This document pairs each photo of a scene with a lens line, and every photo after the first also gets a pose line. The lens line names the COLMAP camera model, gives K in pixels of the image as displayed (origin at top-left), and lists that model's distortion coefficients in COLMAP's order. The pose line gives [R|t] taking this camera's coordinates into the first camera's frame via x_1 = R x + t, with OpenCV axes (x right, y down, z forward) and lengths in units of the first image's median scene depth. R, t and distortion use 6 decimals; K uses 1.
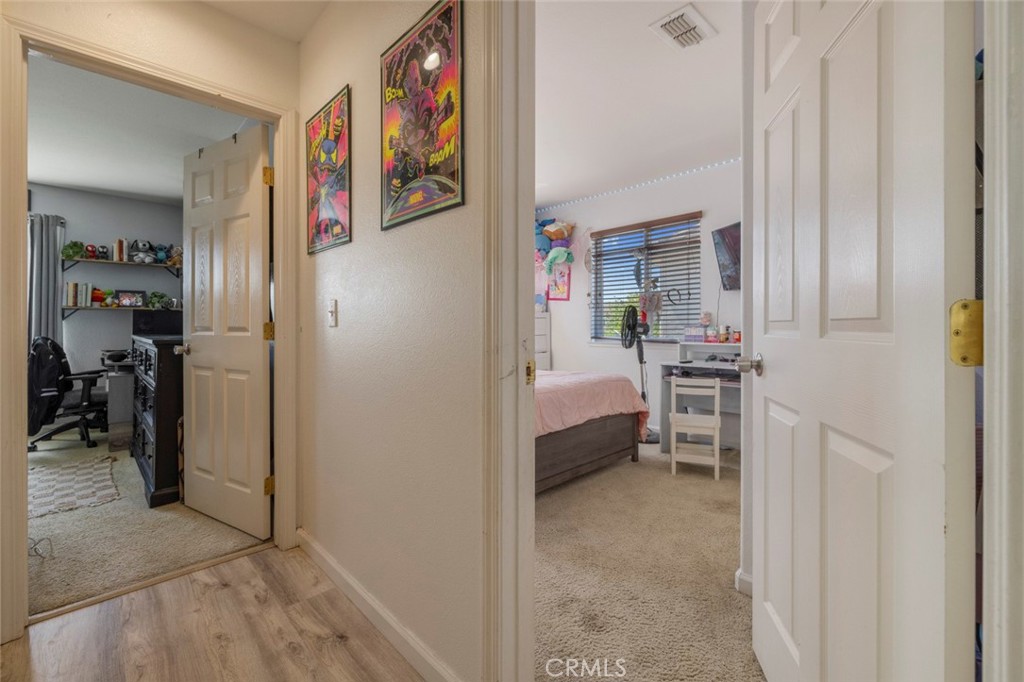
lens RADIAL K [[431.0, 0, 509.9], [0, 431.0, 327.0], [0, 0, 1]] dist [-0.000508, -0.000508]
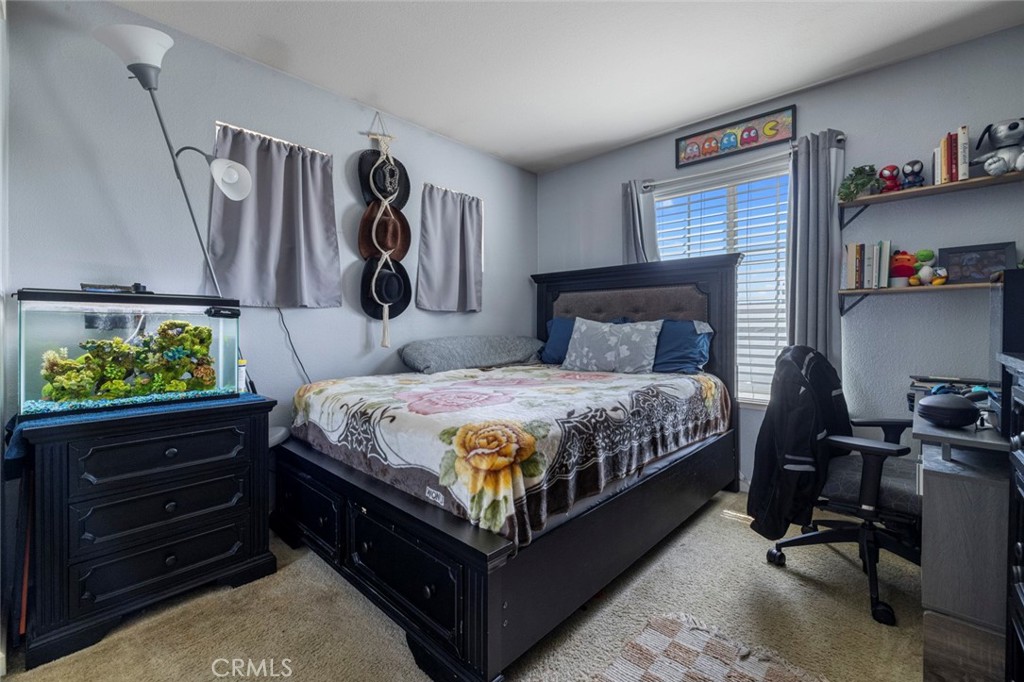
lens RADIAL K [[431.0, 0, 509.9], [0, 431.0, 327.0], [0, 0, 1]] dist [-0.000508, -0.000508]
pose [[0.053162, -0.001393, -0.998585, -0.560197], [-0.002682, 0.999995, -0.001538, 0.000485], [0.998582, 0.002760, 0.053158, 0.602216]]
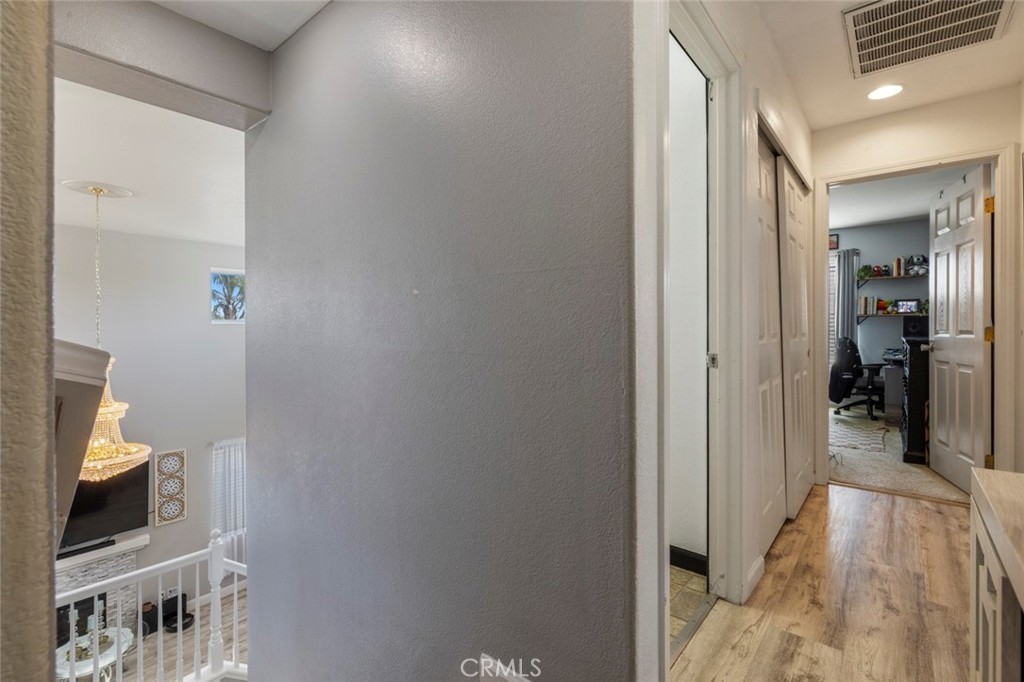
lens RADIAL K [[469.0, 0, 511.0], [0, 469.0, 333.1], [0, 0, 1]] dist [-0.000756, 0.000283]
pose [[0.110479, 0.006122, -0.993860, 0.334450], [0.001101, 0.999980, 0.006282, -0.001141], [0.993878, -0.001788, 0.110470, -0.268020]]
